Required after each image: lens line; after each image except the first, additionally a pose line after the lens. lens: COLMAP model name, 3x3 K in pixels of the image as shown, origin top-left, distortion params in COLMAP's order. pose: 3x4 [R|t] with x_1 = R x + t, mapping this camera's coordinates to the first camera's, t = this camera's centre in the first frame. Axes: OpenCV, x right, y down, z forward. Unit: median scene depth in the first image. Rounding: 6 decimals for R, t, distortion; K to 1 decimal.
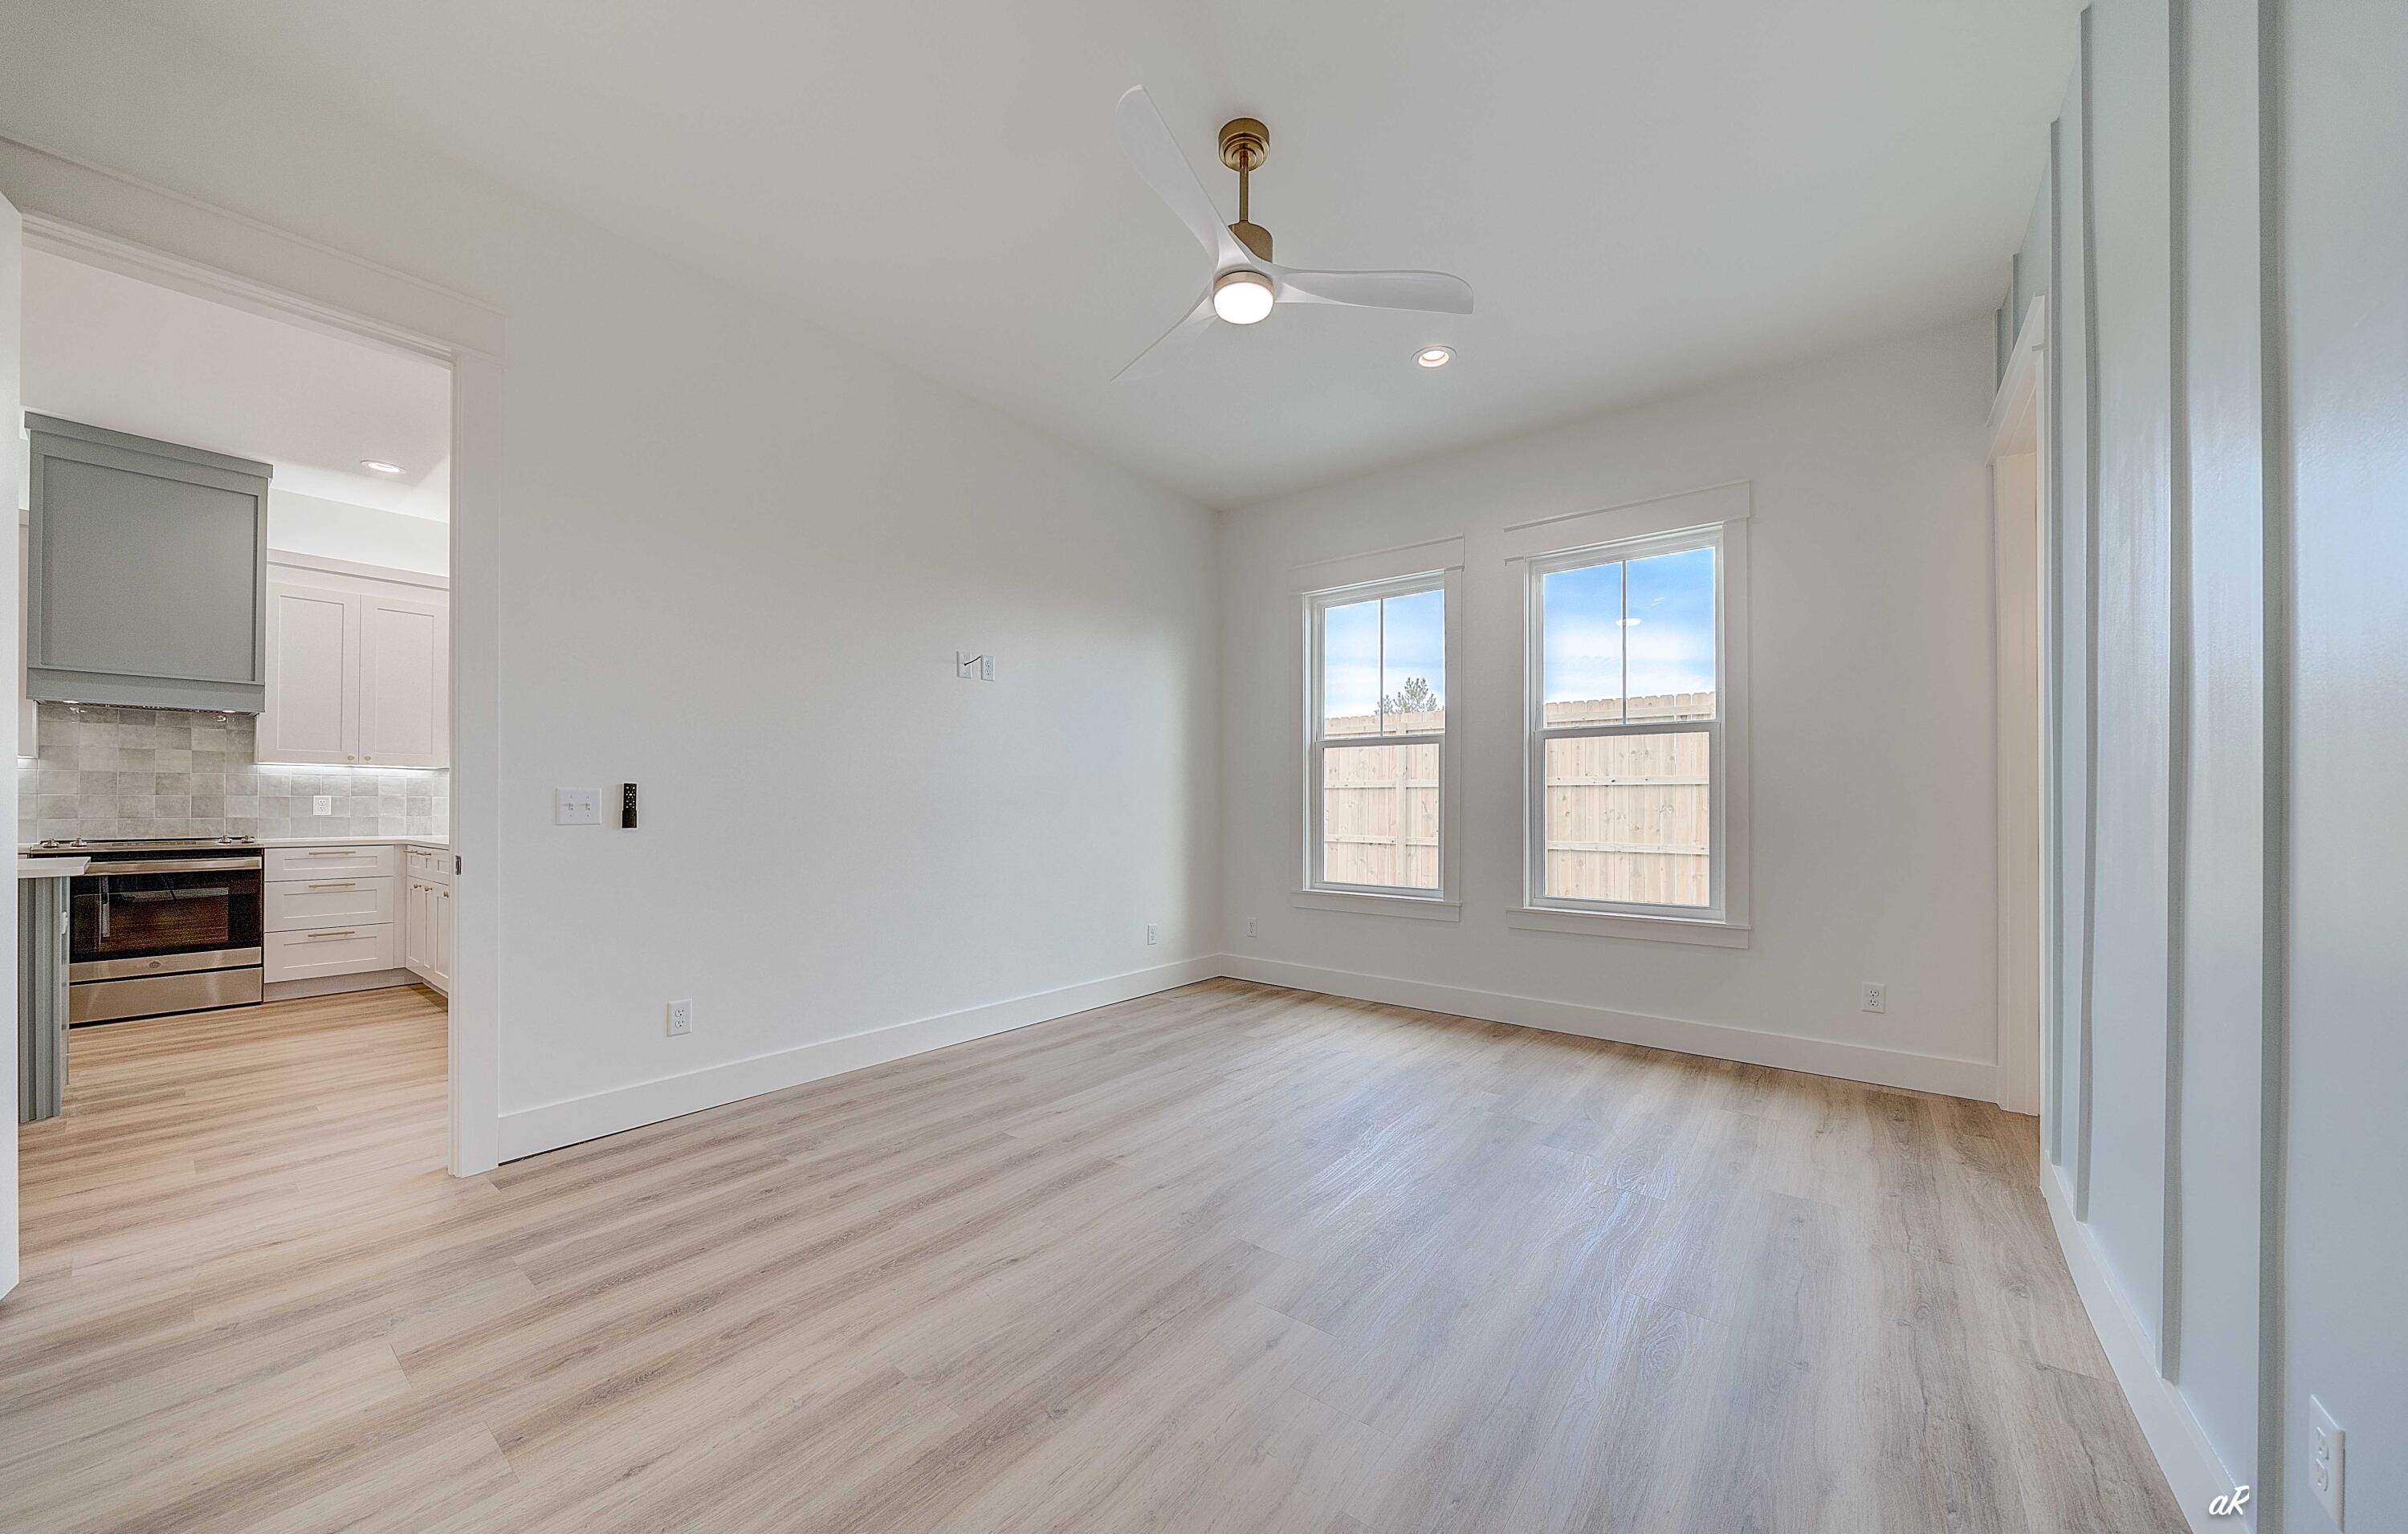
lens RADIAL K [[850.4, 0, 1202.8], [0, 850.4, 803.9], [0, 0, 1]] dist [-0.014119, -0.000009]
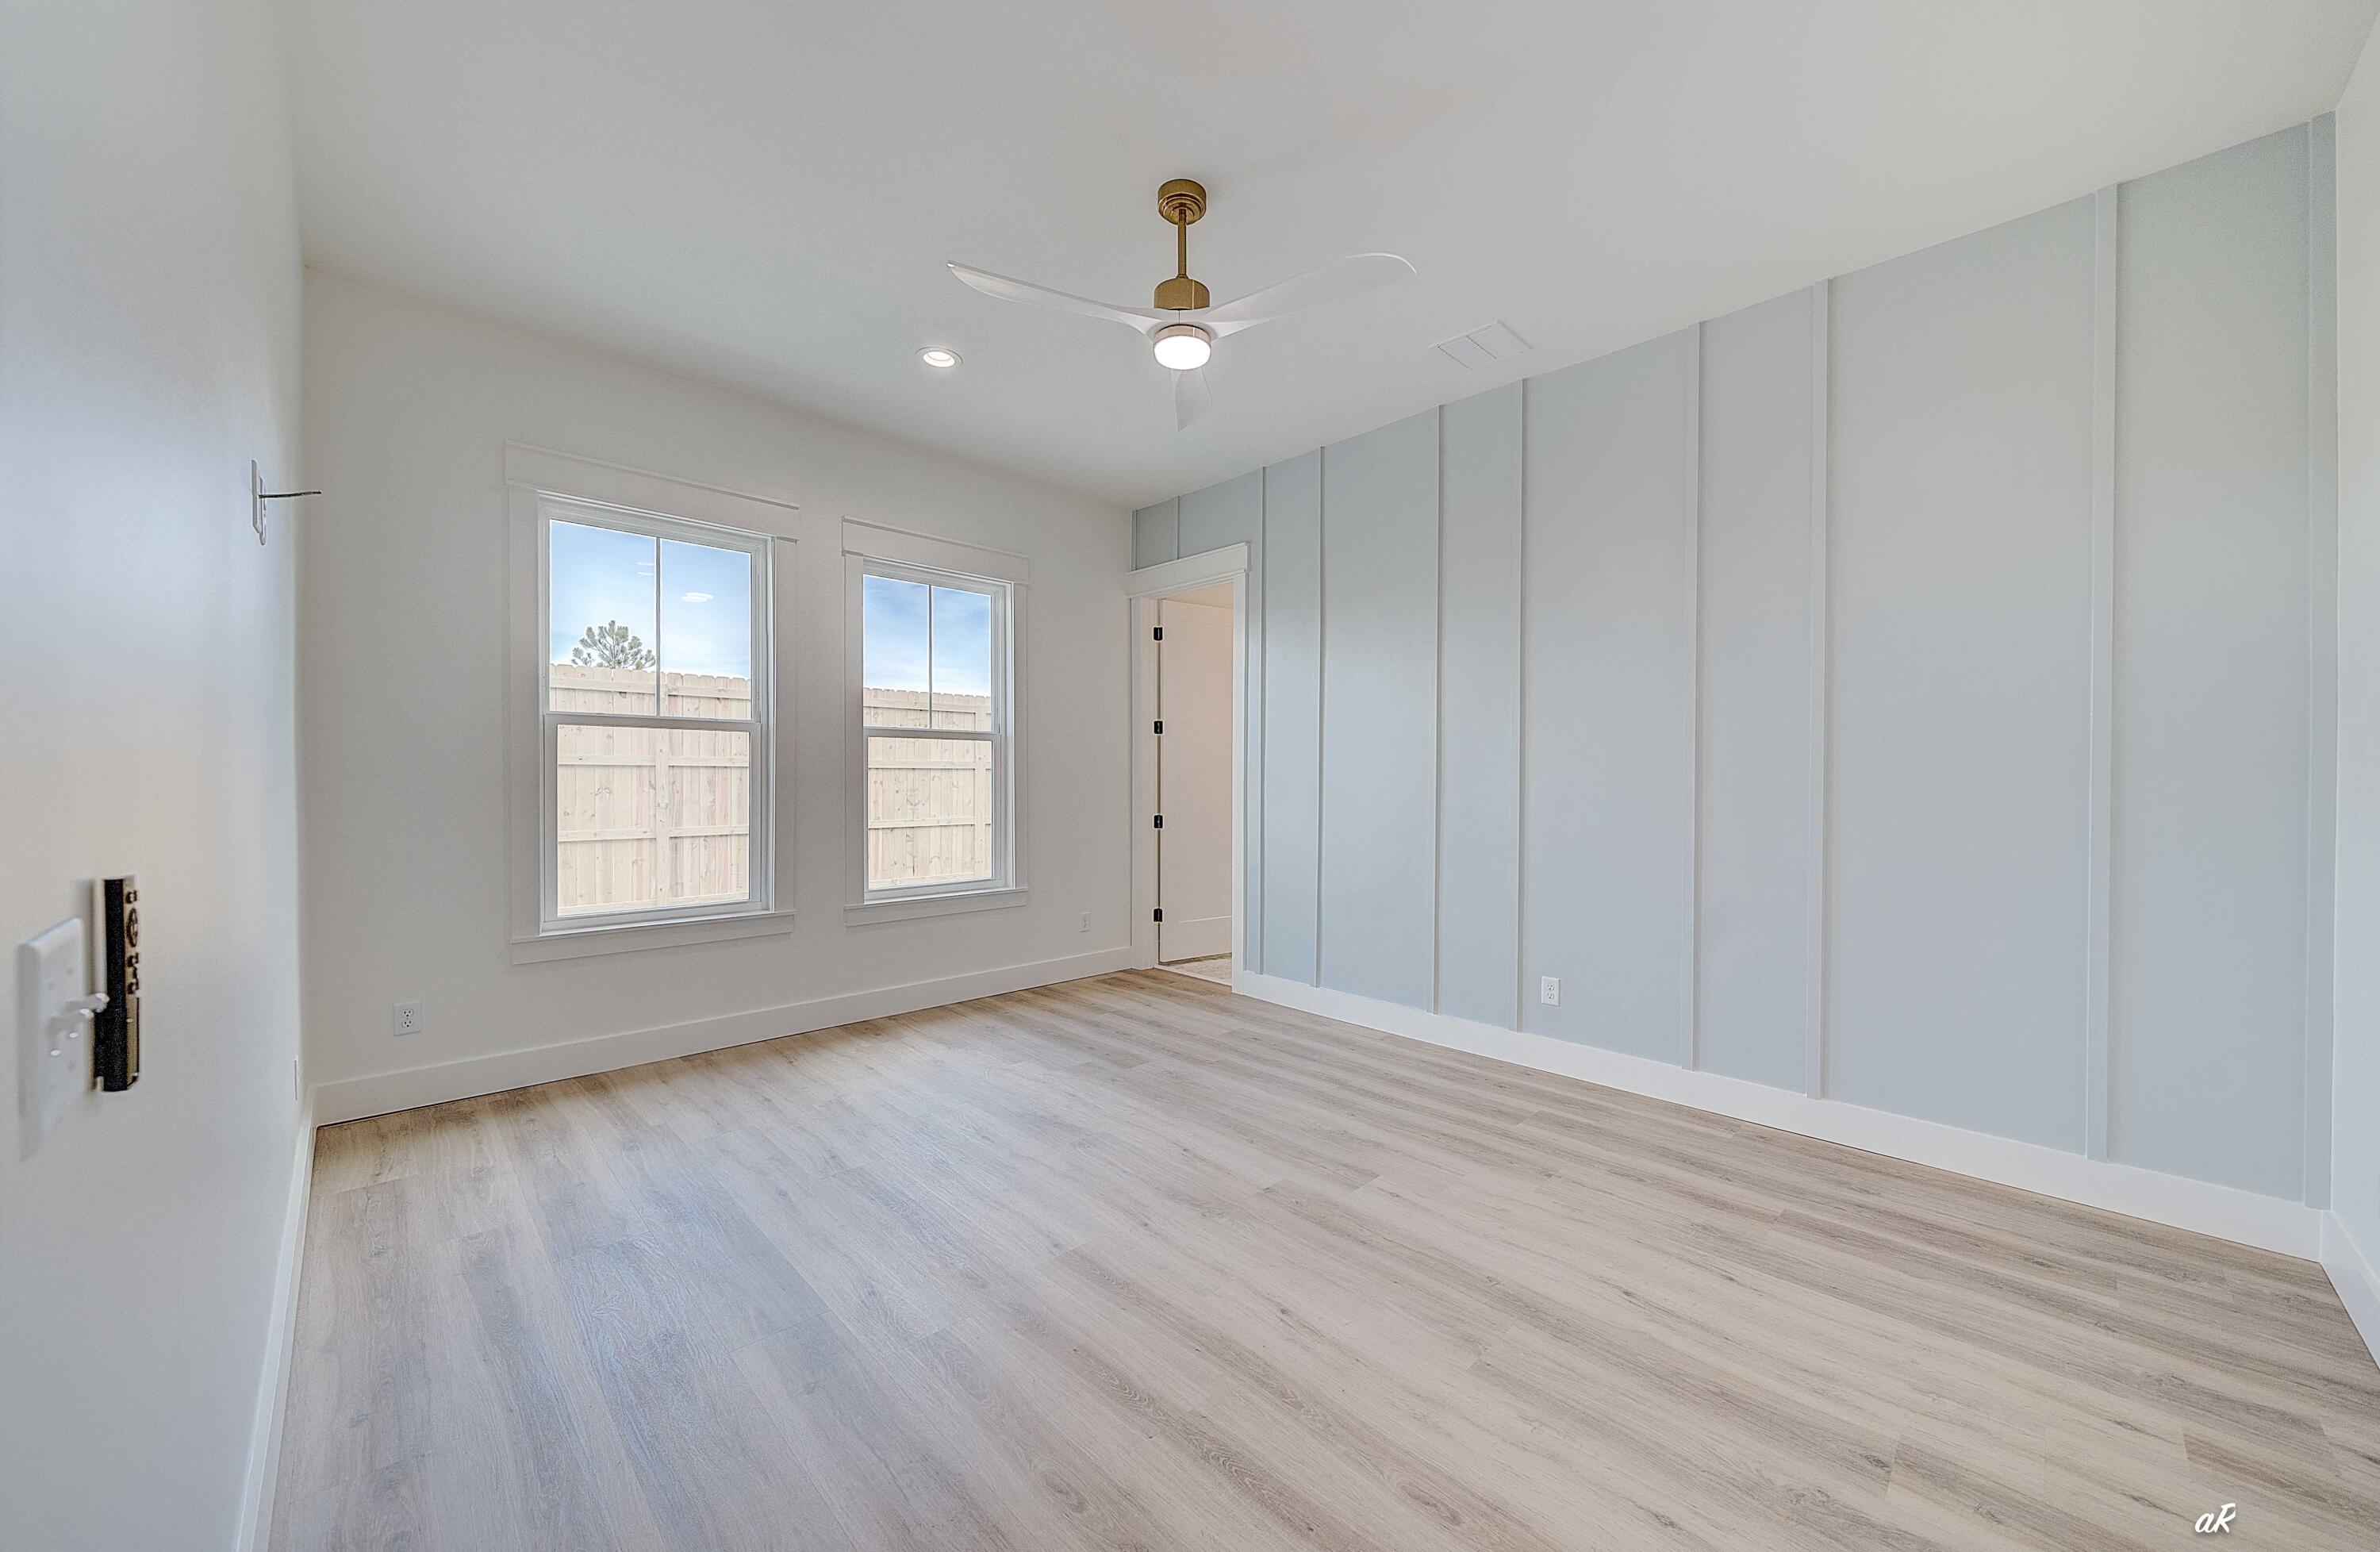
lens RADIAL K [[877.6, 0, 1190.0], [0, 877.6, 776.0], [0, 0, 1]] dist [-0.016665, -0.000046]
pose [[0.119998, -0.007944, 0.992742, -0.663200], [-0.000807, 0.999967, 0.008099, -0.040588], [-0.992774, -0.001773, 0.119988, 0.541186]]
